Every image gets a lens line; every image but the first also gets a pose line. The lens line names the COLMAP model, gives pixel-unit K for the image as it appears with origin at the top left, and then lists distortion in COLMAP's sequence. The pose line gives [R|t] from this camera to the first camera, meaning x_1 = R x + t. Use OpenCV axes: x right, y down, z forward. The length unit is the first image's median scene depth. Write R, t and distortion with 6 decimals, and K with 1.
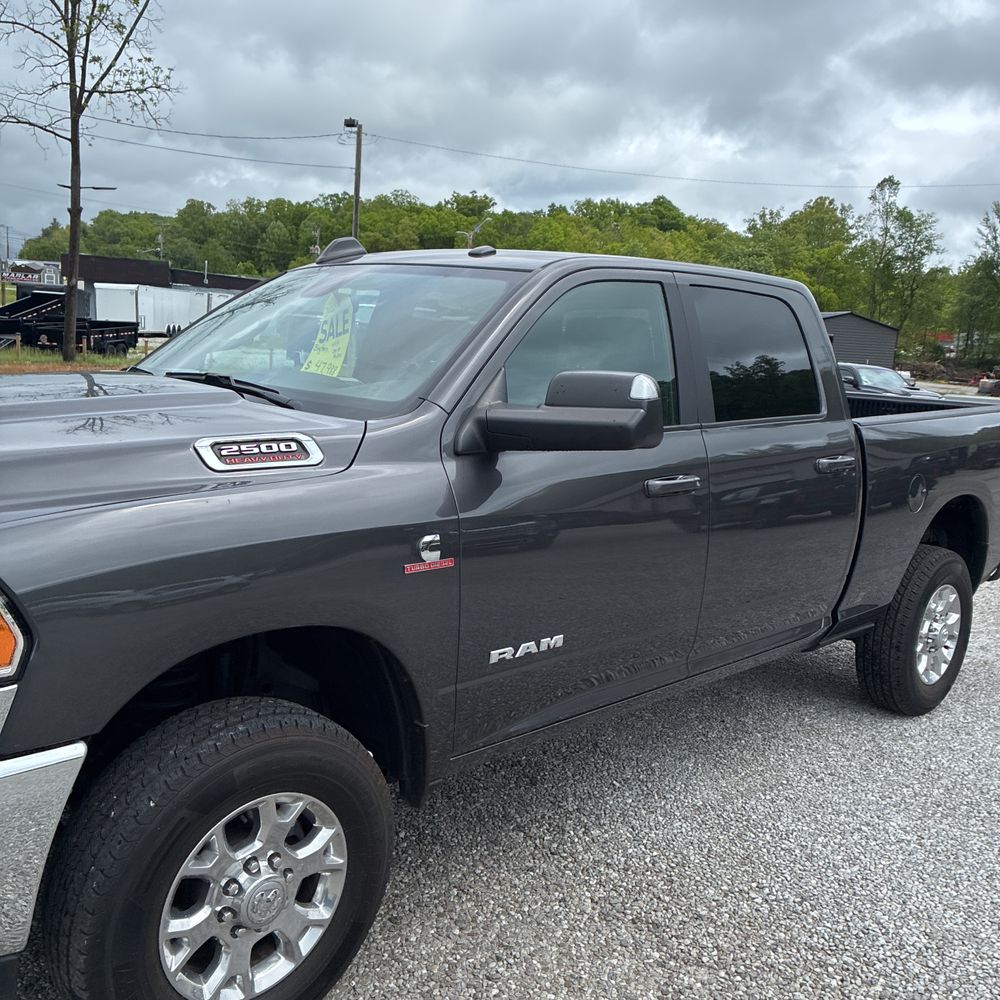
lens RADIAL K [[1032.5, 0, 500.0], [0, 1032.5, 500.0], [0, 0, 1]] dist [0.030059, -0.004705]
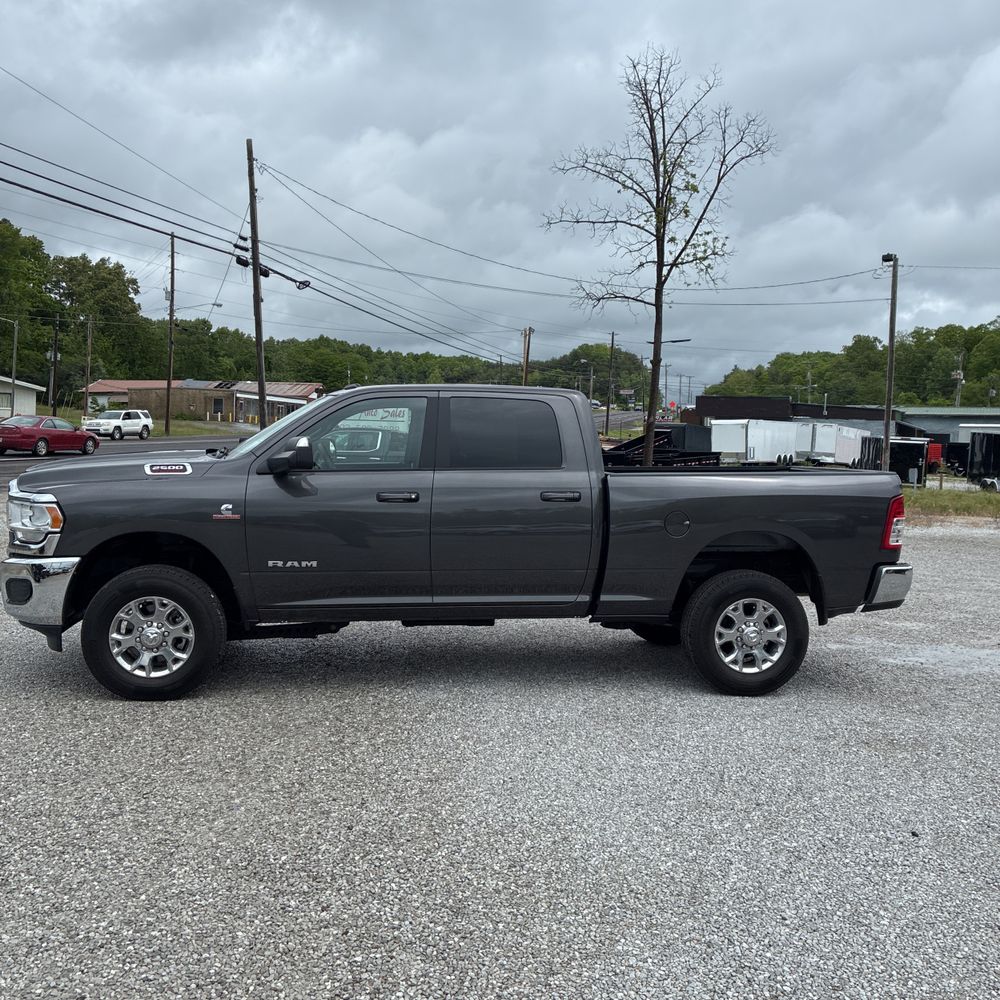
lens RADIAL K [[1032.5, 0, 500.0], [0, 1032.5, 500.0], [0, 0, 1]] dist [0.030059, -0.004705]
pose [[0.806090, -0.004266, -0.591777, 0.162957], [-0.070687, 0.992121, -0.103438, 0.019817], [0.587556, 0.125211, 0.799437, -0.050129]]
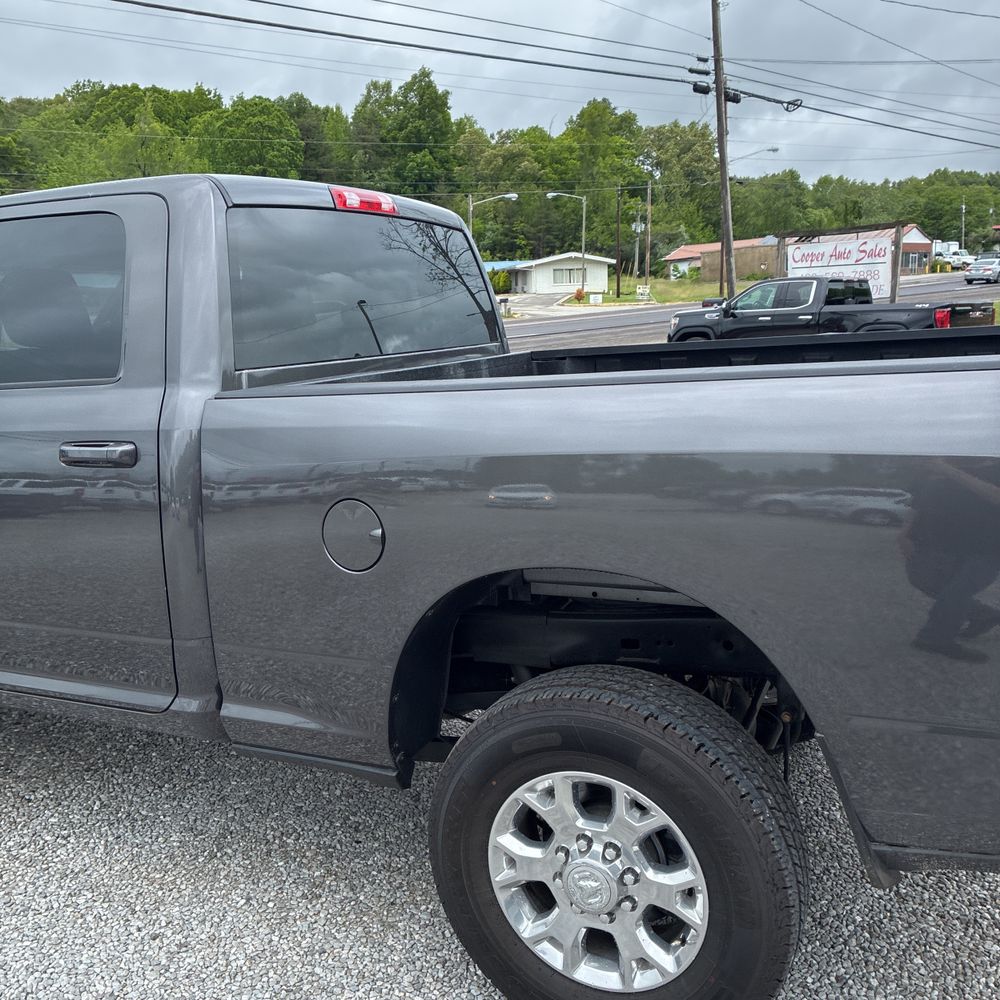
lens RADIAL K [[1030.8, 0, 500.0], [0, 1030.8, 500.0], [0, 0, 1]] dist [0.006035, 0.005005]
pose [[0.348371, 0.096575, -0.932368, 0.135928], [-0.075203, 0.994352, 0.074896, -0.009669], [0.934335, 0.044025, 0.353666, 0.133694]]
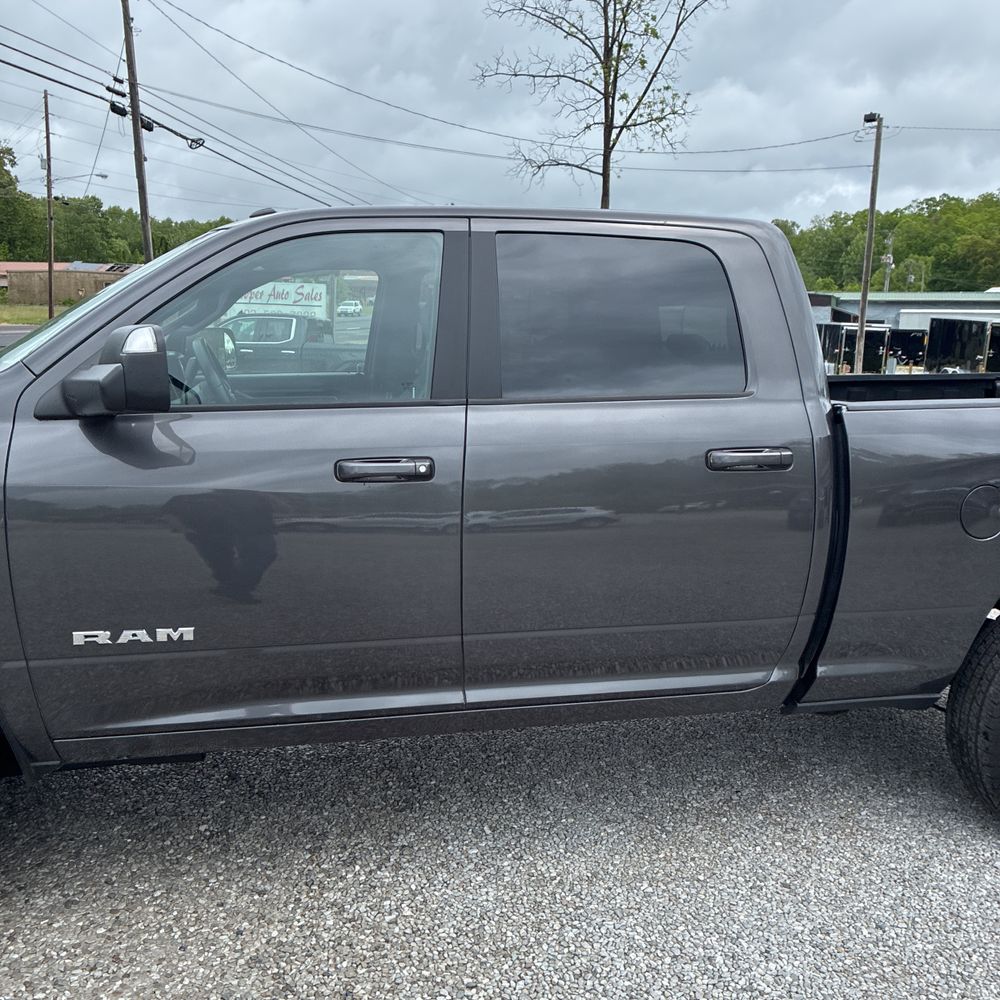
lens RADIAL K [[1034.1, 0, 497.6], [0, 1034.1, 487.7], [0, 0, 1]] dist [0.022004, 0.030314]
pose [[0.851334, 0.039544, -0.523132, 0.074819], [-0.054770, 0.998406, -0.013660, 0.000749], [0.521758, 0.040281, 0.852142, 0.036708]]
